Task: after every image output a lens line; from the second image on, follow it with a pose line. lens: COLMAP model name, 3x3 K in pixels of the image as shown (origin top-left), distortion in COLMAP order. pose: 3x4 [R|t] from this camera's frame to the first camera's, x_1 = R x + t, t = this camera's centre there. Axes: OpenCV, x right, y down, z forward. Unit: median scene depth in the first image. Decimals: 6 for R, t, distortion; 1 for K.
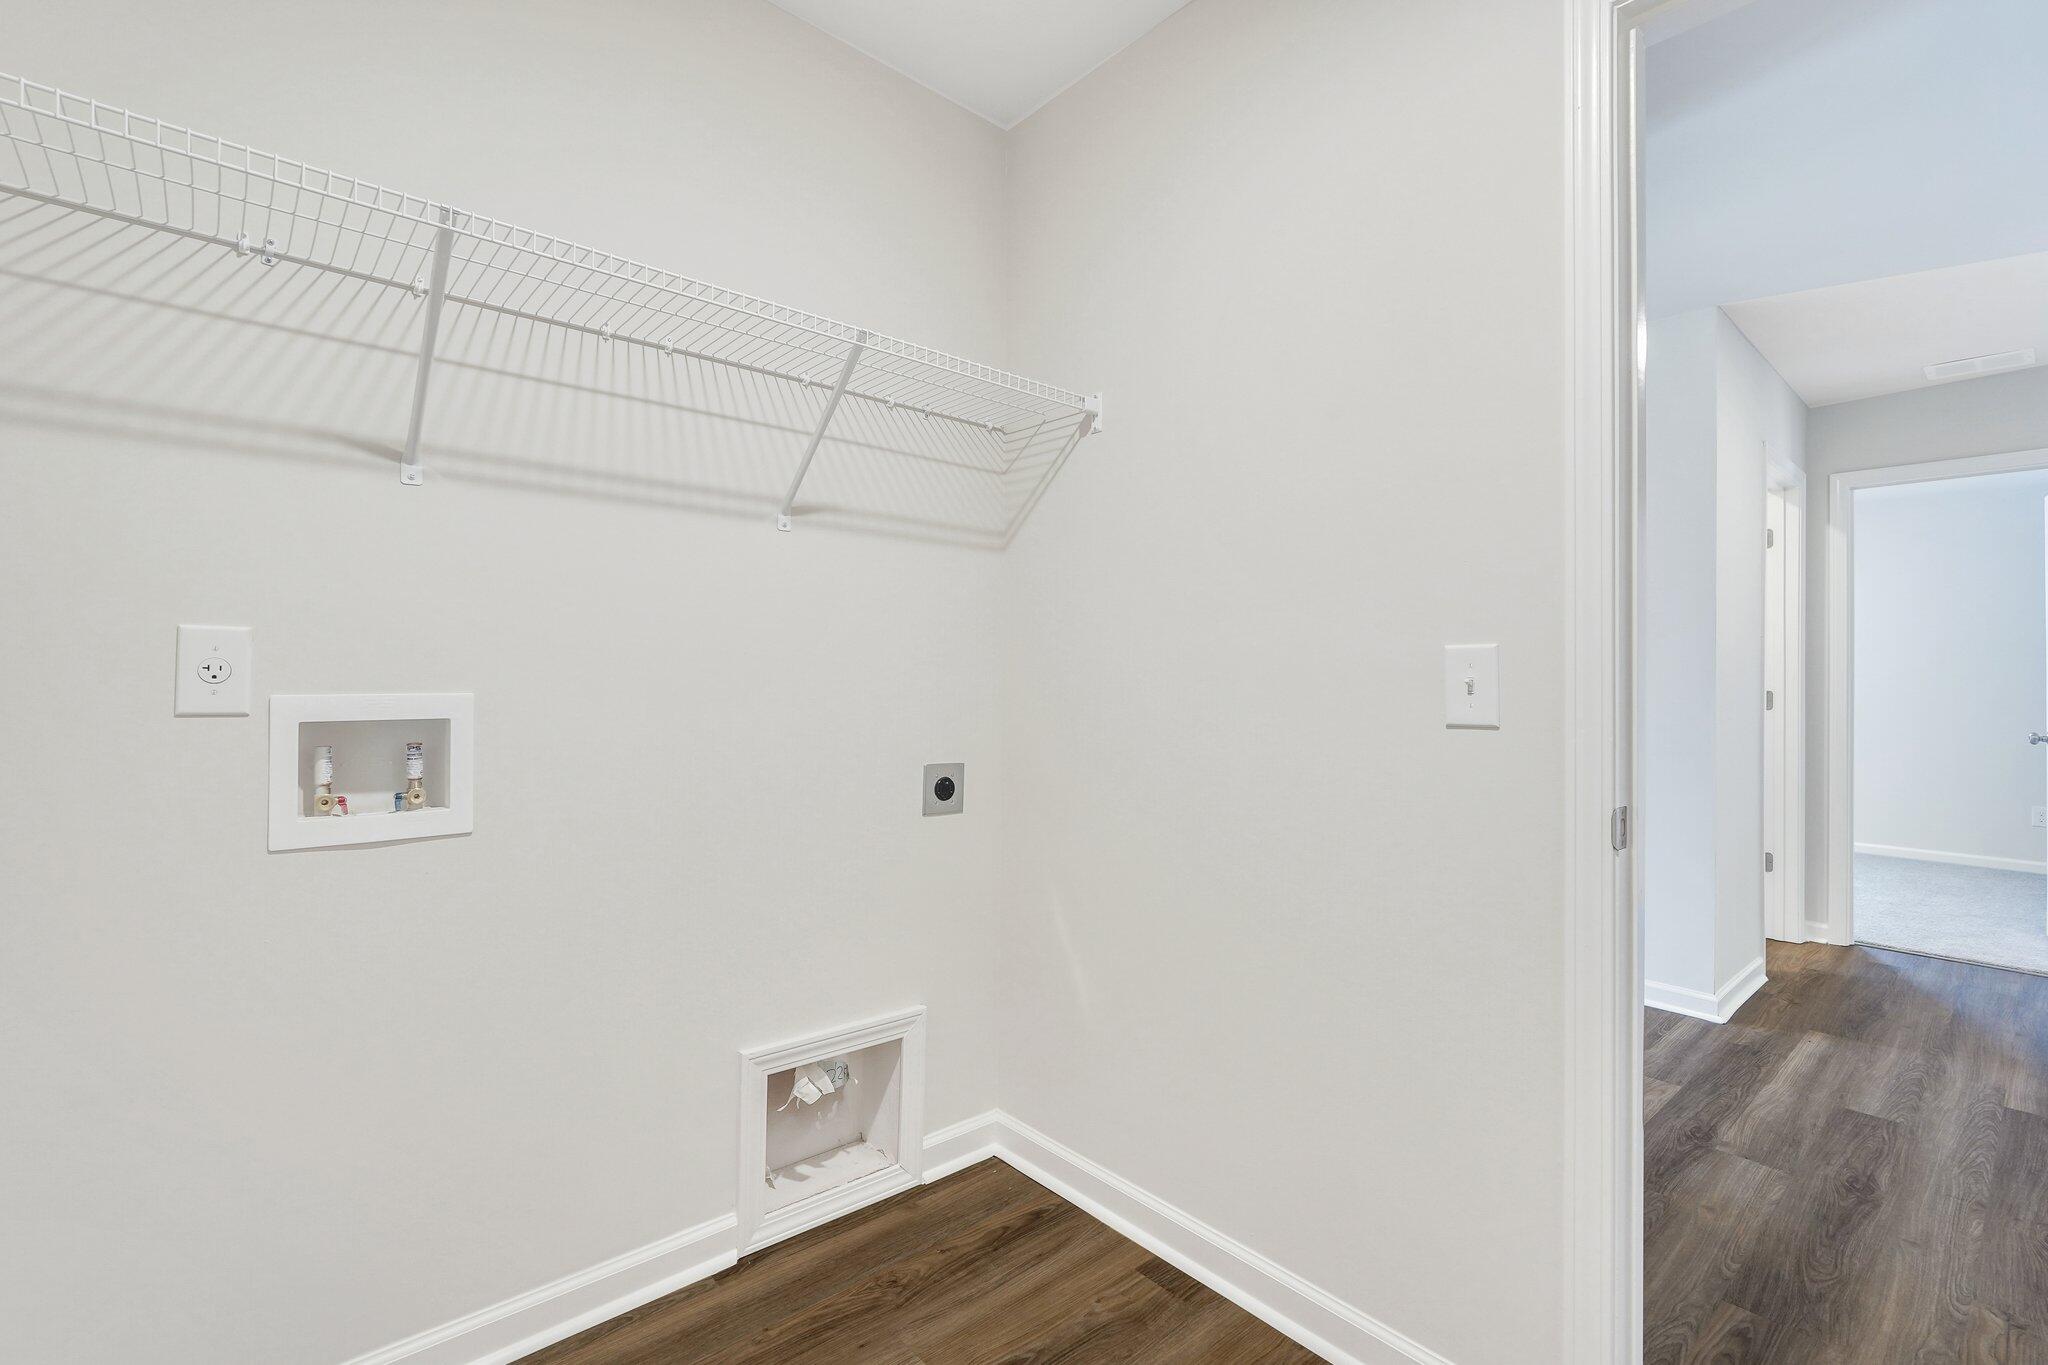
lens RADIAL K [[970.6, 0, 1024.0], [0, 970.6, 682.5], [0, 0, 1]] dist [-0.001474, 0.000049]
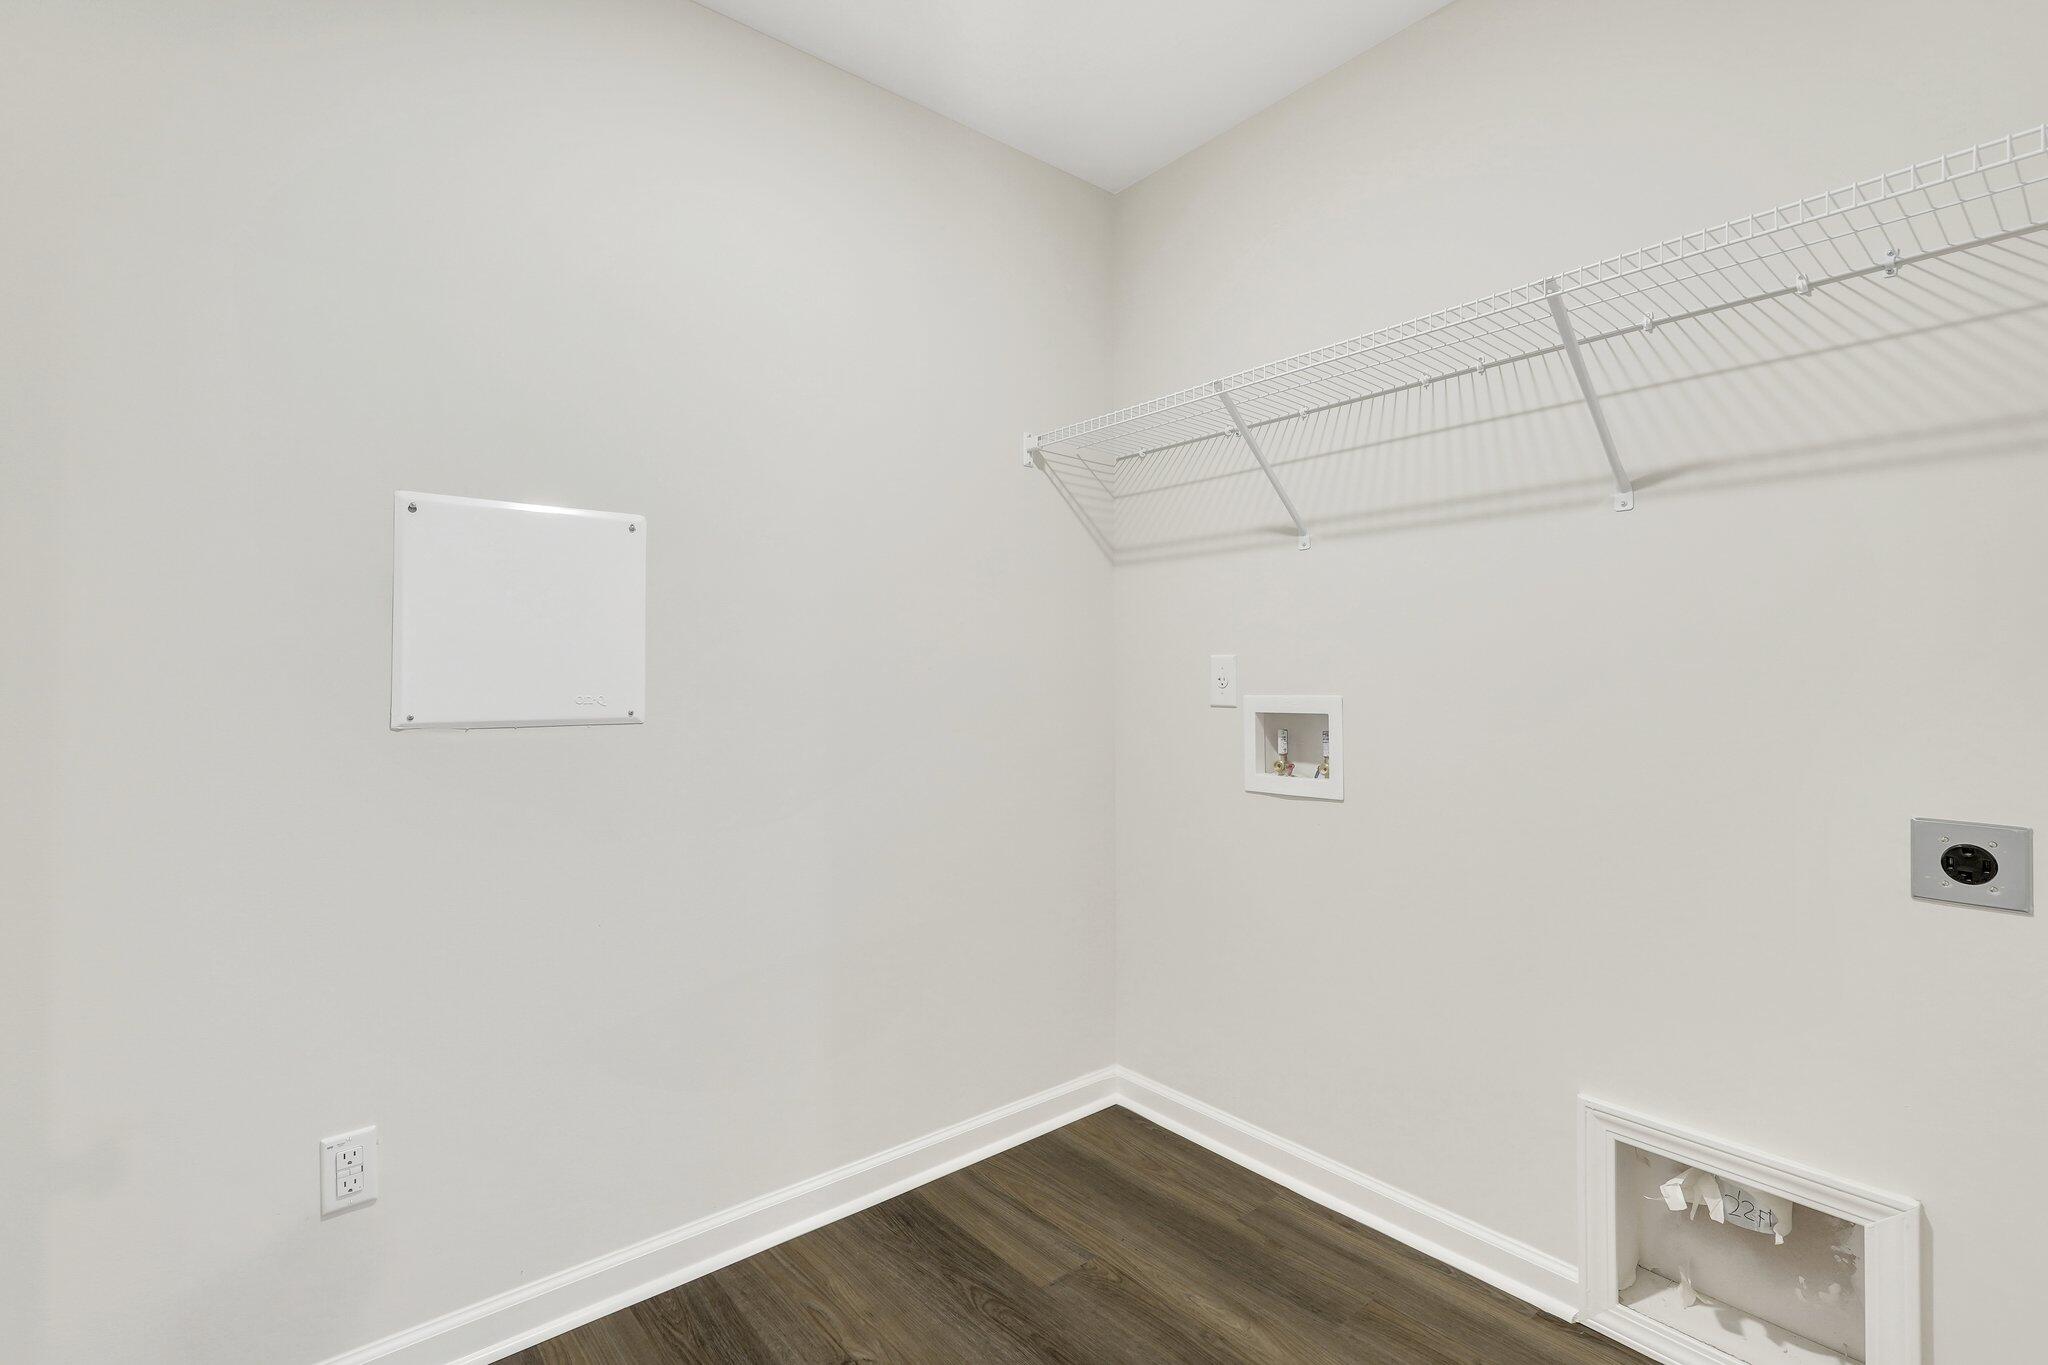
lens RADIAL K [[888.9, 0, 1024.0], [0, 888.9, 682.5], [0, 0, 1]] dist [0.002549, 0.000651]
pose [[-0.015487, -0.010902, -0.999821, 0.586524], [-0.005652, 0.999926, -0.010816, 0.007743], [0.999864, 0.005484, -0.015548, 0.518123]]
